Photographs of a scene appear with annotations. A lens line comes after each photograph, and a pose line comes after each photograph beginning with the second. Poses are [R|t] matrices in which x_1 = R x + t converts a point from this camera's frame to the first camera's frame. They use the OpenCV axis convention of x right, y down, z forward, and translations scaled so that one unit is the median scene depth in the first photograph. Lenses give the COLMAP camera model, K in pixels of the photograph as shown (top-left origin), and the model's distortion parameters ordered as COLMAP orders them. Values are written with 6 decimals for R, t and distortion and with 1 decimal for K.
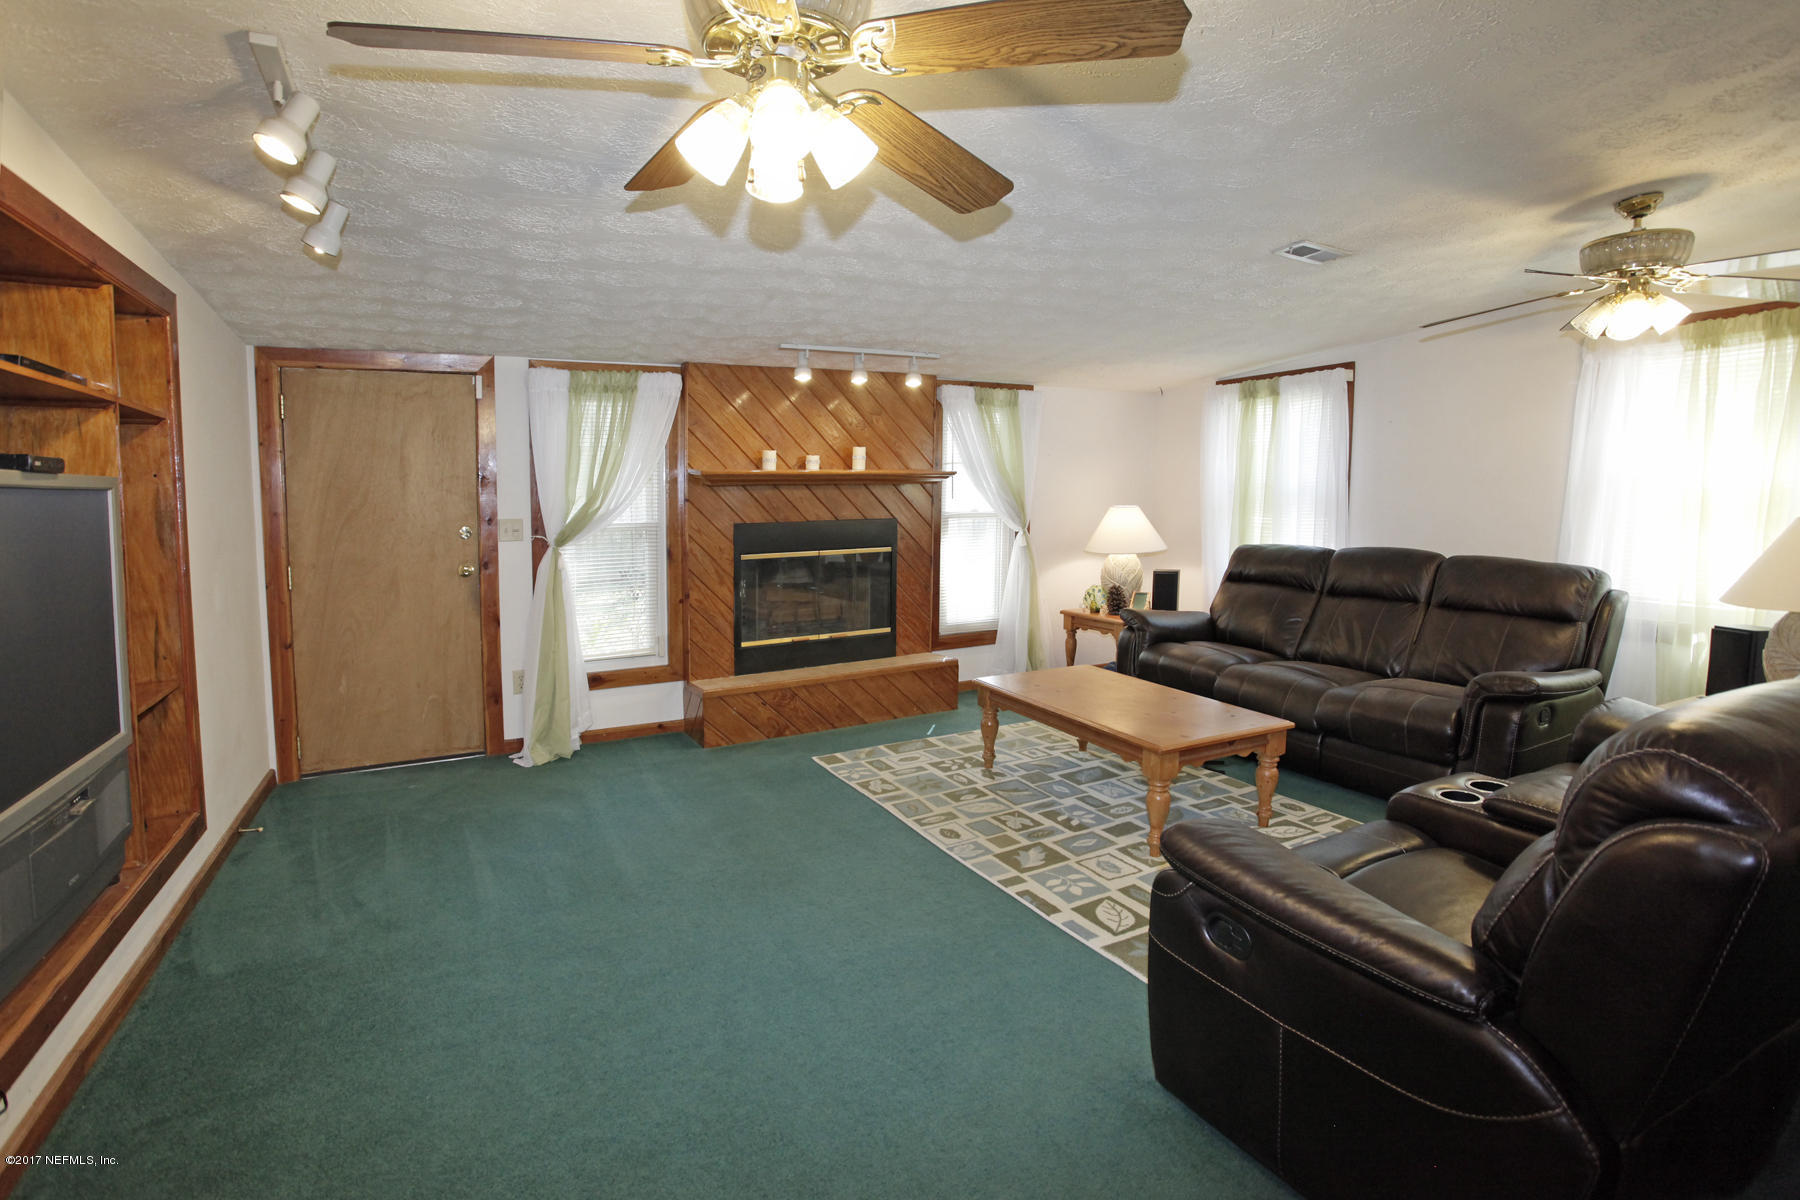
lens RADIAL K [[880.2, 0, 891.2], [0, 880.2, 575.0], [0, 0, 1]] dist [-0.085749, 0.033245]
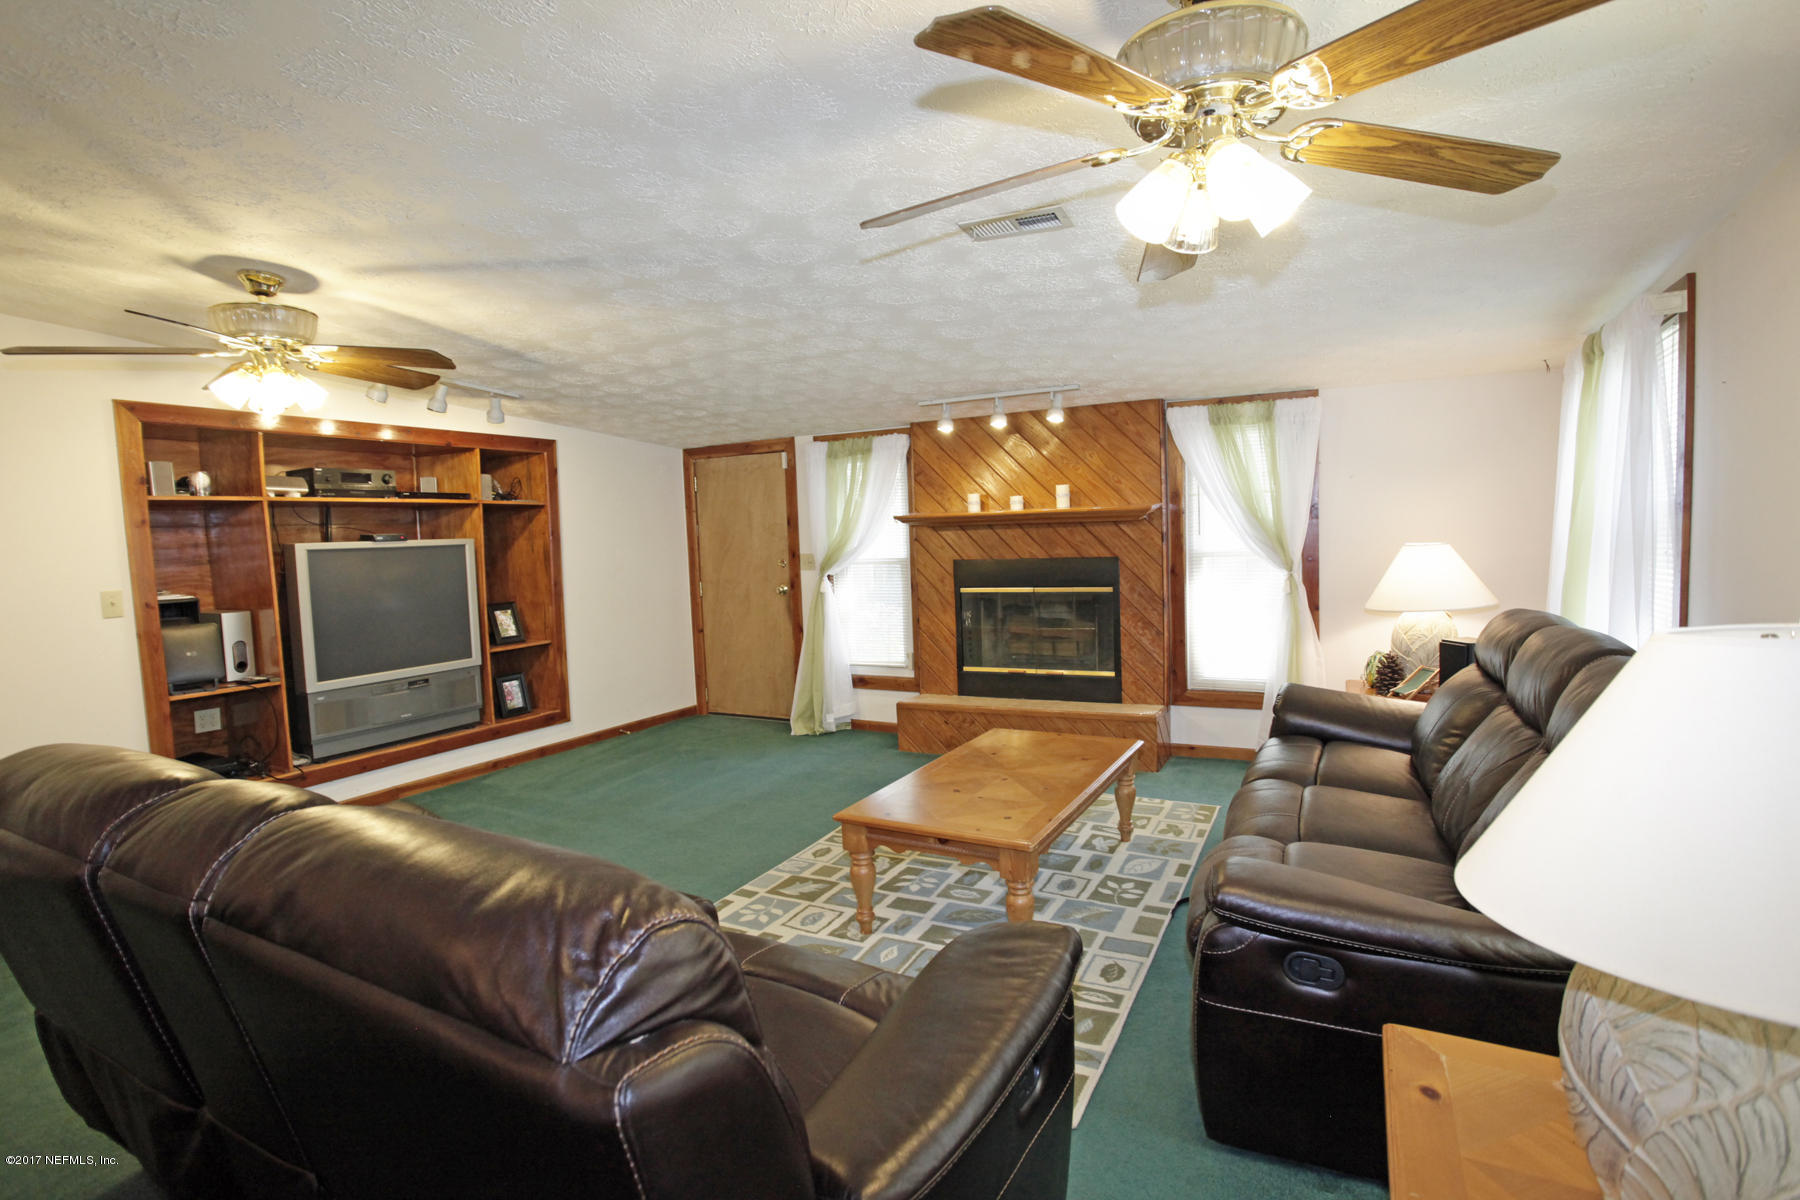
lens RADIAL K [[850.6, 0, 934.2], [0, 850.6, 597.9], [0, 0, 1]] dist [-0.072147, 0.028702]
pose [[0.584767, 0.055876, -0.809275, 0.727441], [-0.051948, 0.998157, 0.031381, -0.045536], [0.809536, 0.023689, 0.586591, 0.359640]]
